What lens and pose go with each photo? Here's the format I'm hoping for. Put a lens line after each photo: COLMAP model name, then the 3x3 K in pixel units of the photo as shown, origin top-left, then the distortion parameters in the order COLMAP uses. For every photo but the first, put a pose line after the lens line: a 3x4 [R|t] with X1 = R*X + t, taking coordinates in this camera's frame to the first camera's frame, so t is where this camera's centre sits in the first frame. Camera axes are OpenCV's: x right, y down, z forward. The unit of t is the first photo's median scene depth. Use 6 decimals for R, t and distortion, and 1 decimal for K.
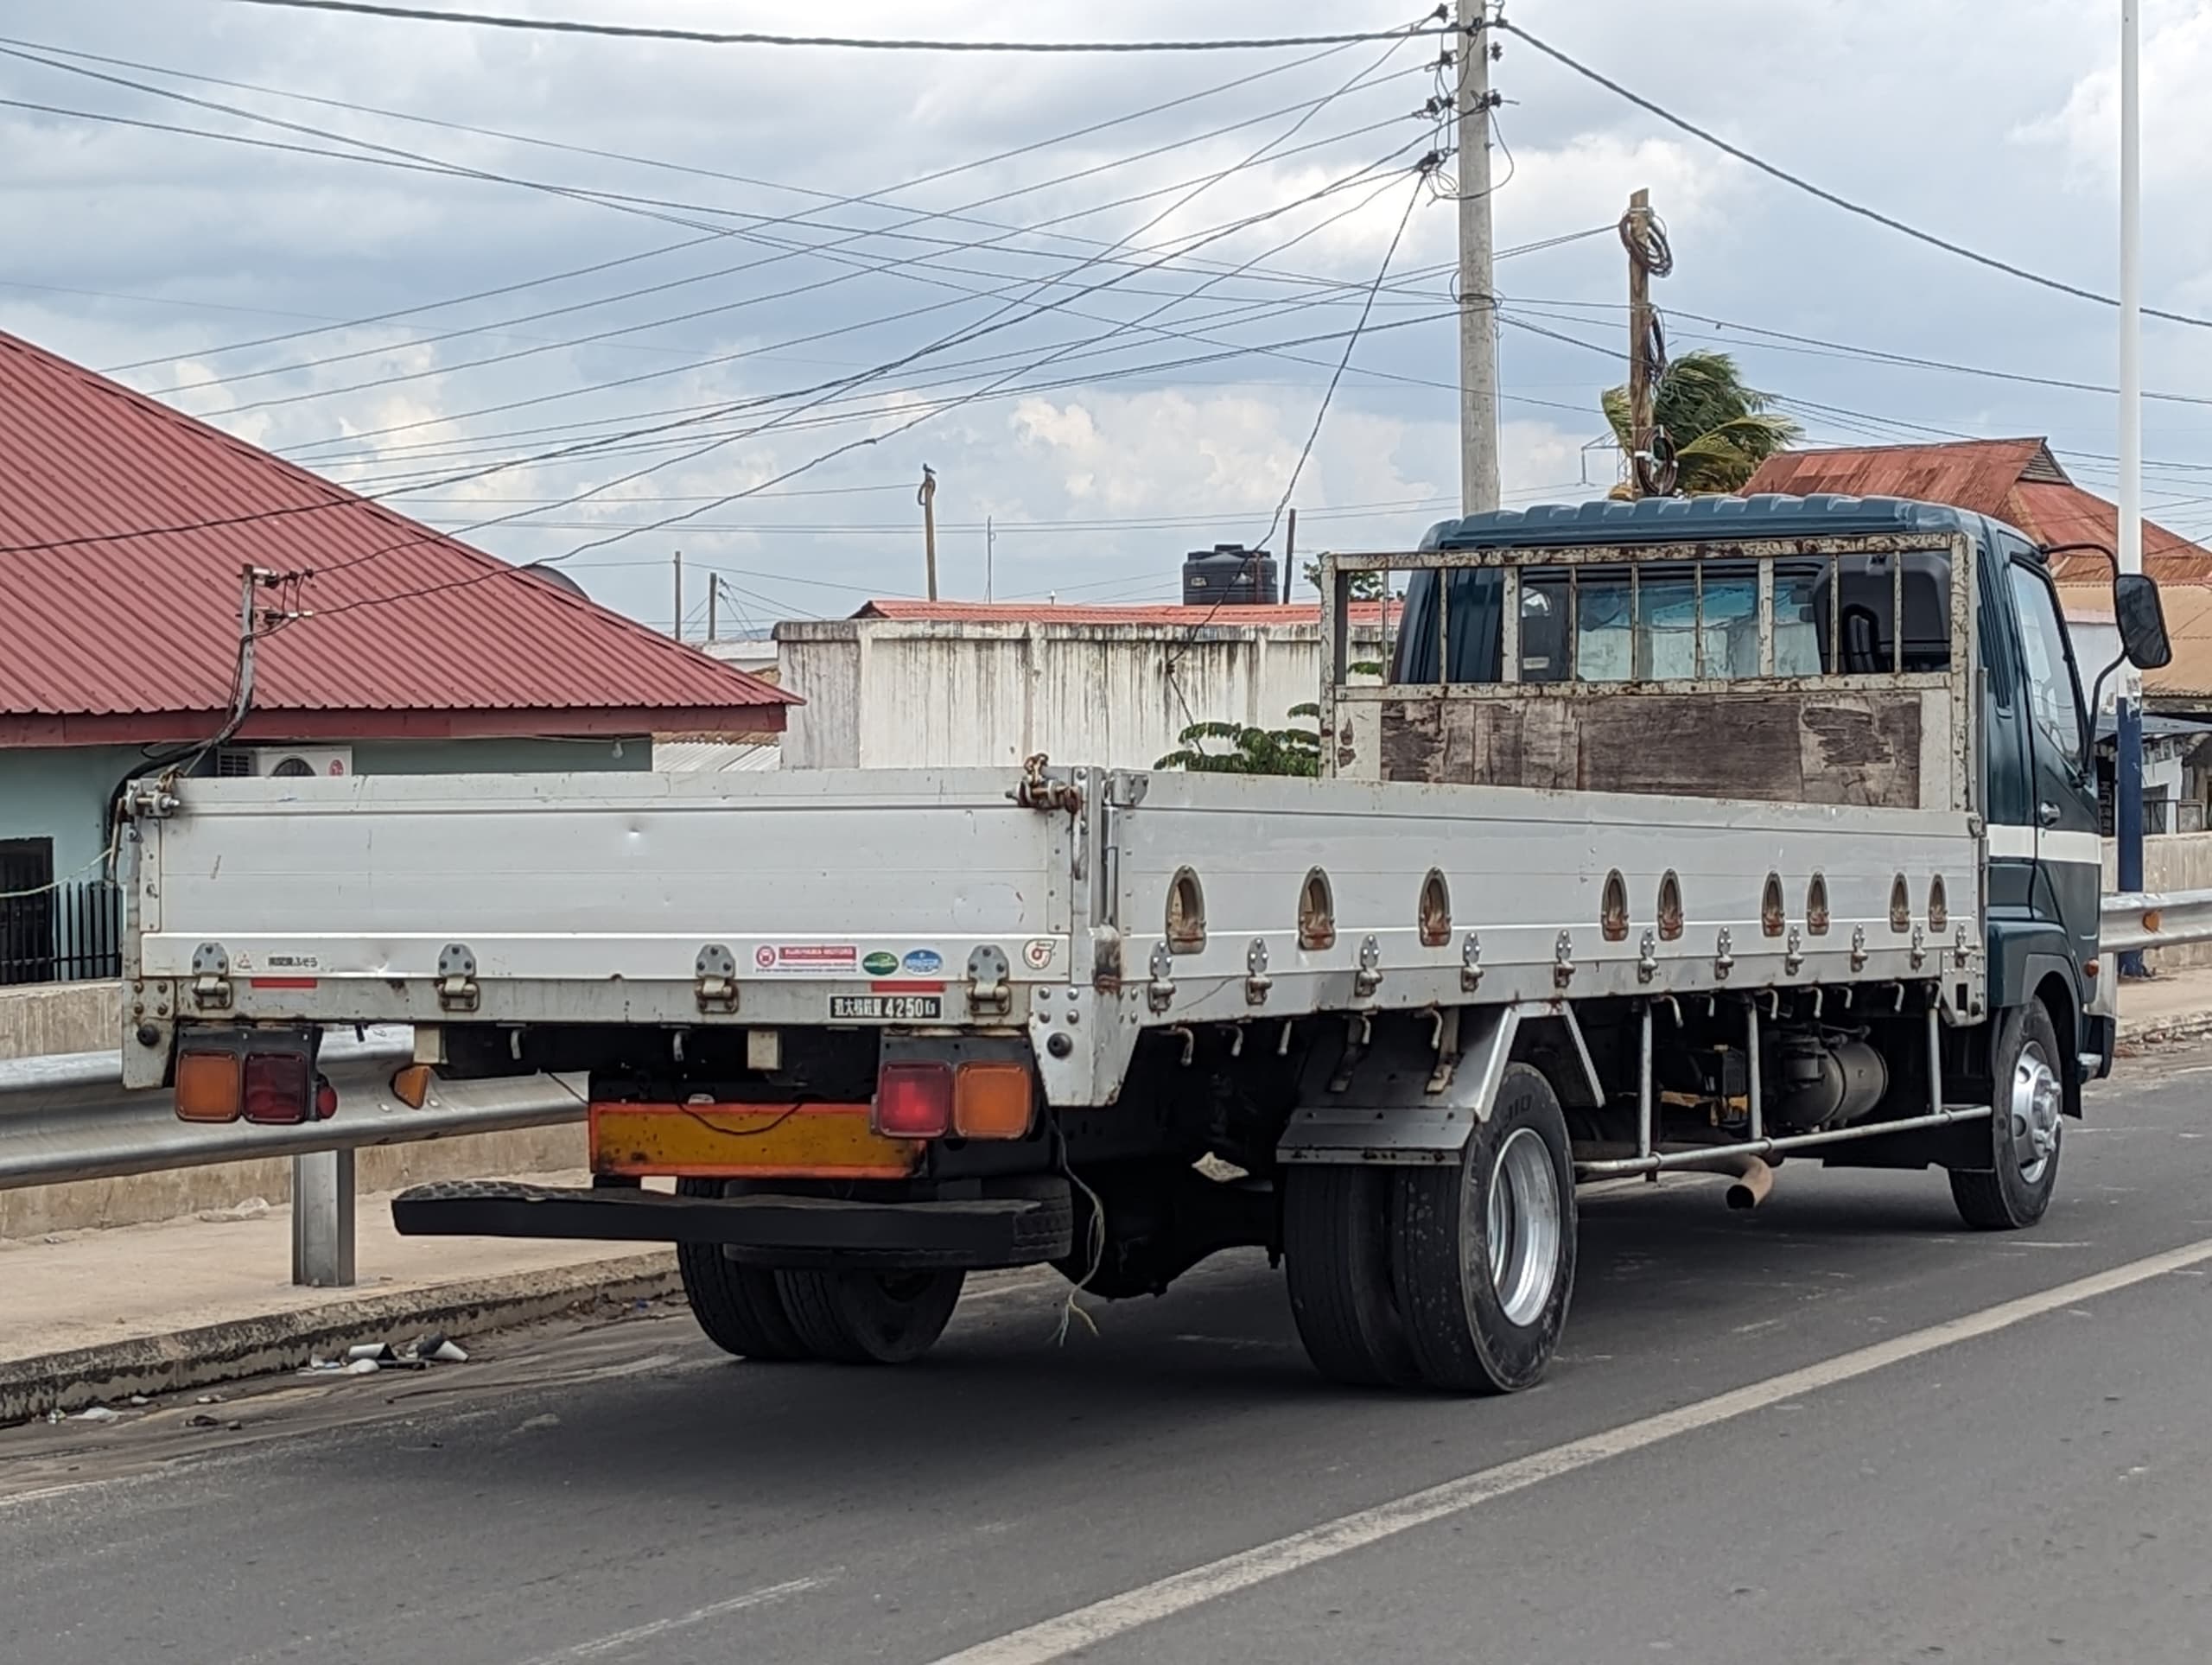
lens RADIAL K [[4715.6, 0, 1112.1], [0, 4715.6, 753.3], [0, 0, 1]] dist [0.231445, -0.876989]
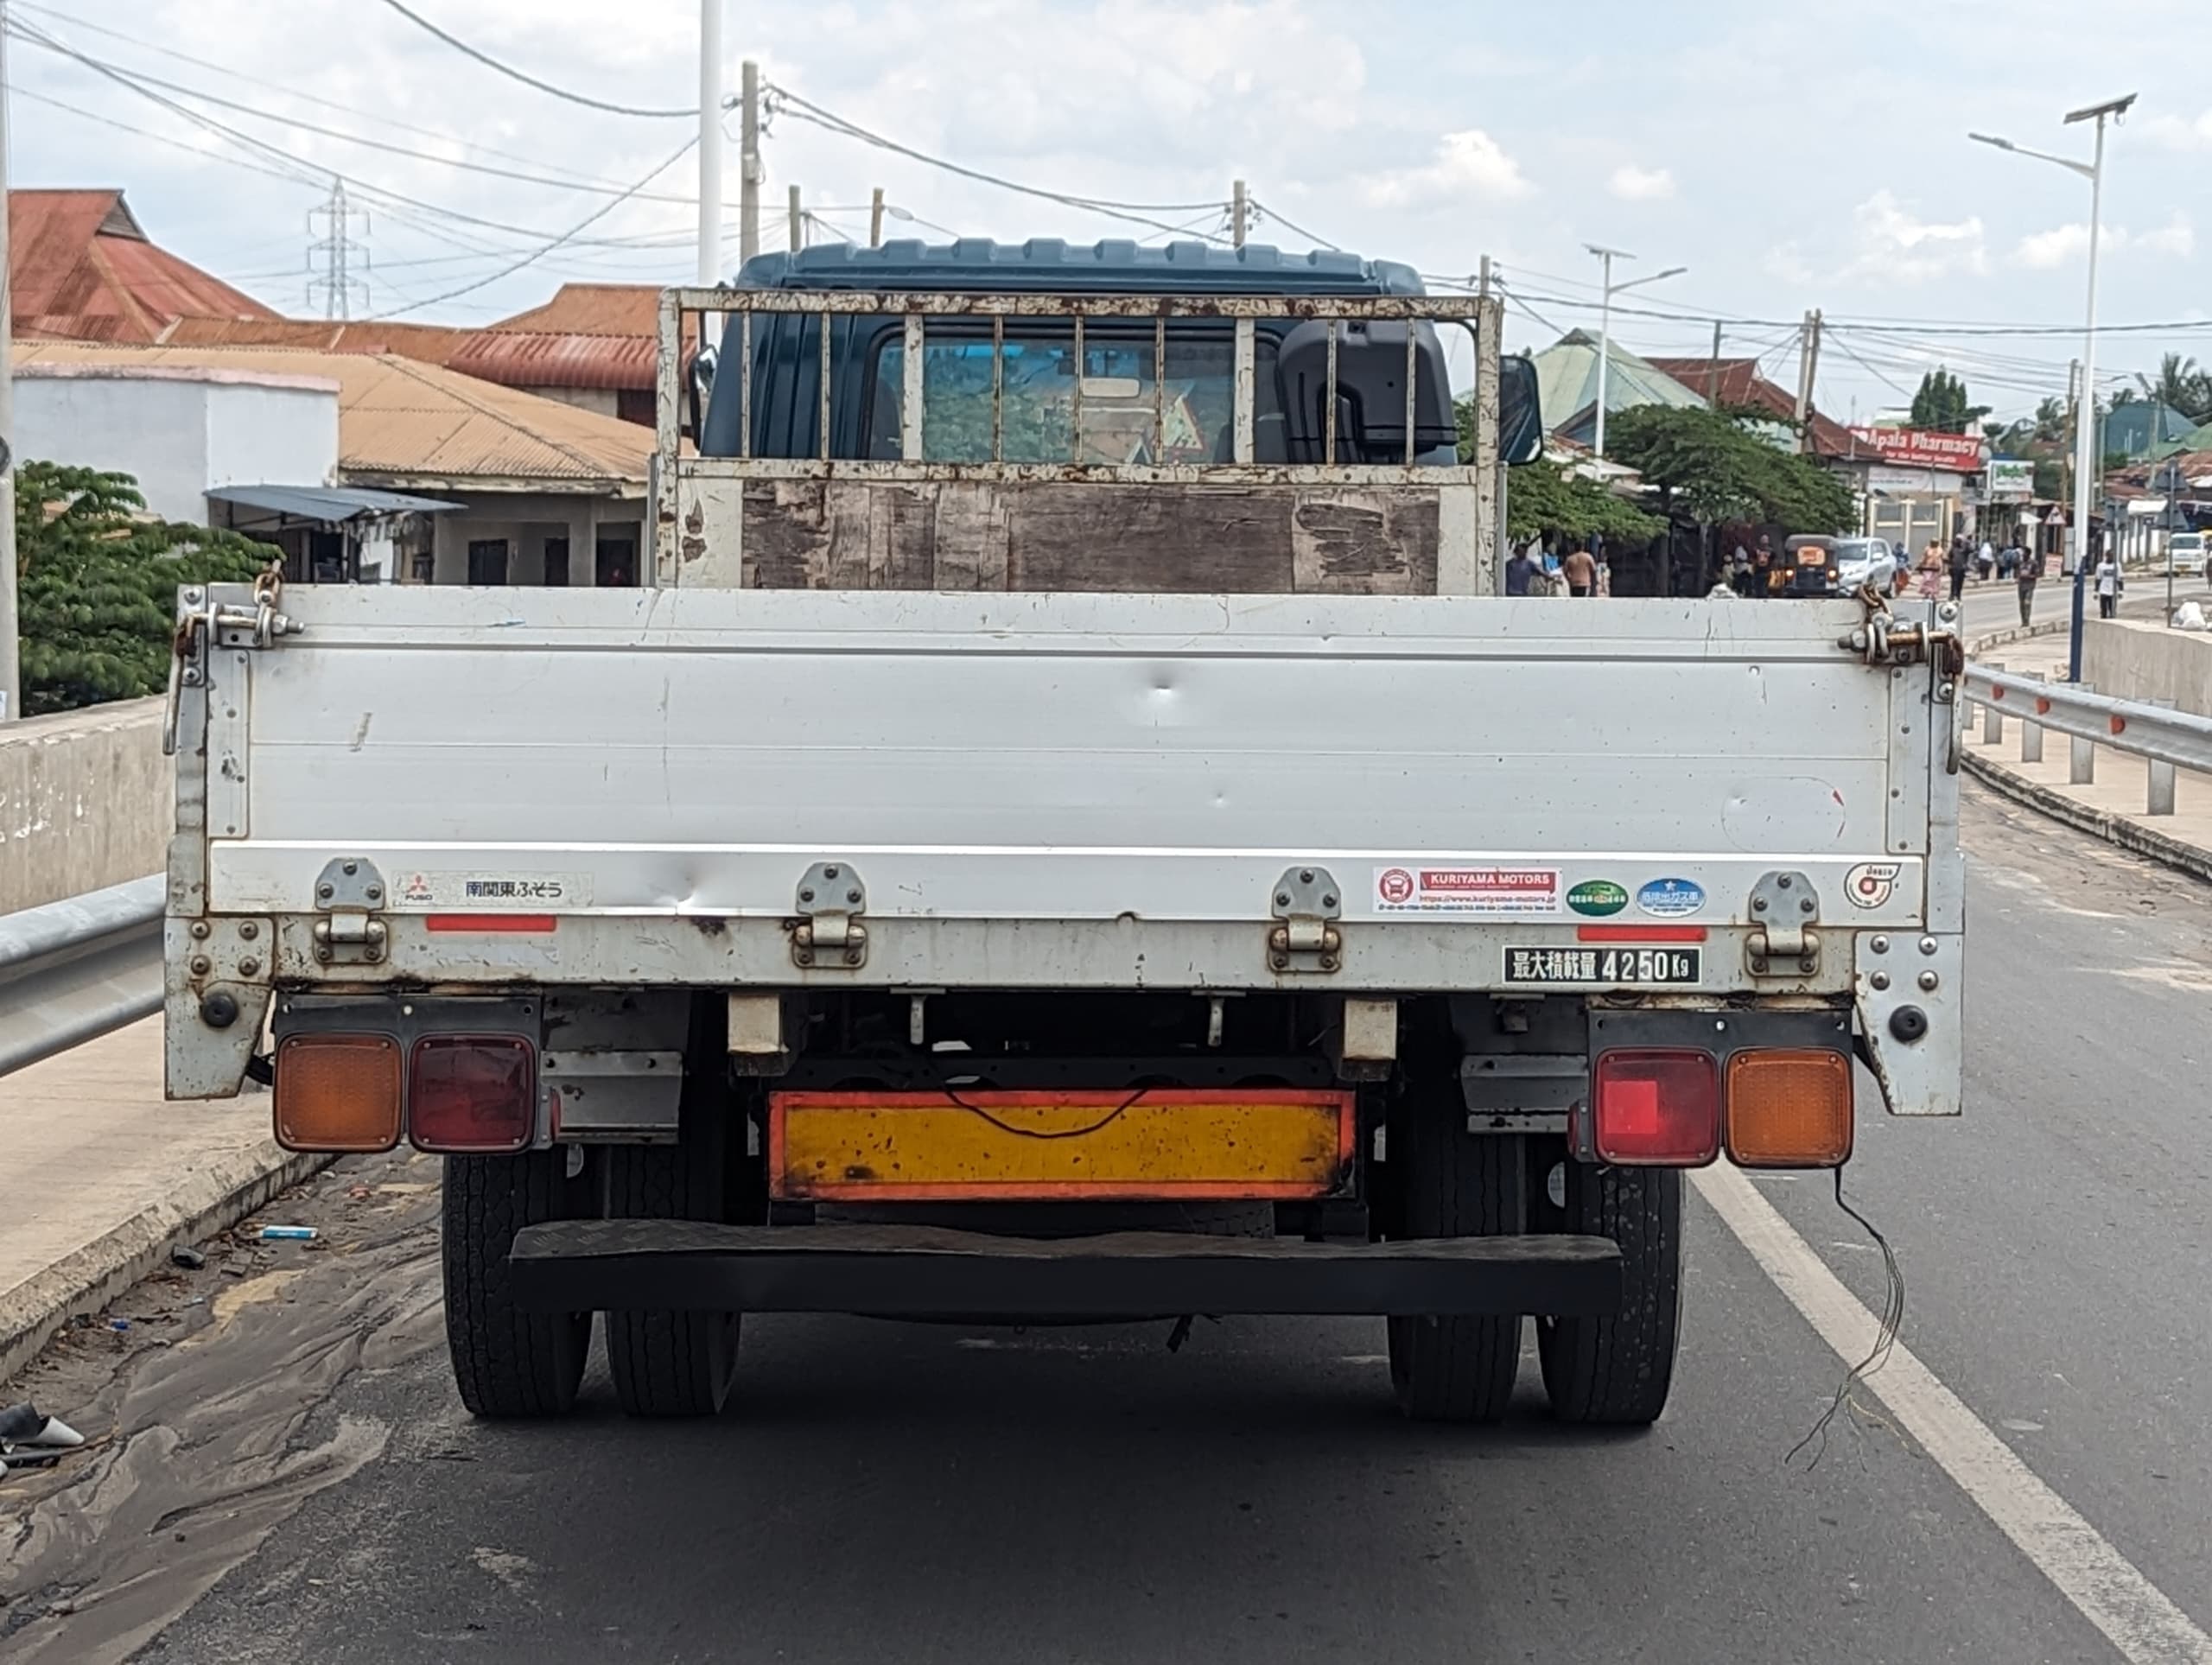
lens RADIAL K [[4715.6, 0, 1112.1], [0, 4715.6, 753.3], [0, 0, 1]] dist [0.231445, -0.876989]
pose [[0.896529, 0.002430, 0.442979, -0.250398], [-0.024258, 0.998754, 0.043615, -0.001340], [-0.442321, -0.049848, 0.895470, 0.282347]]
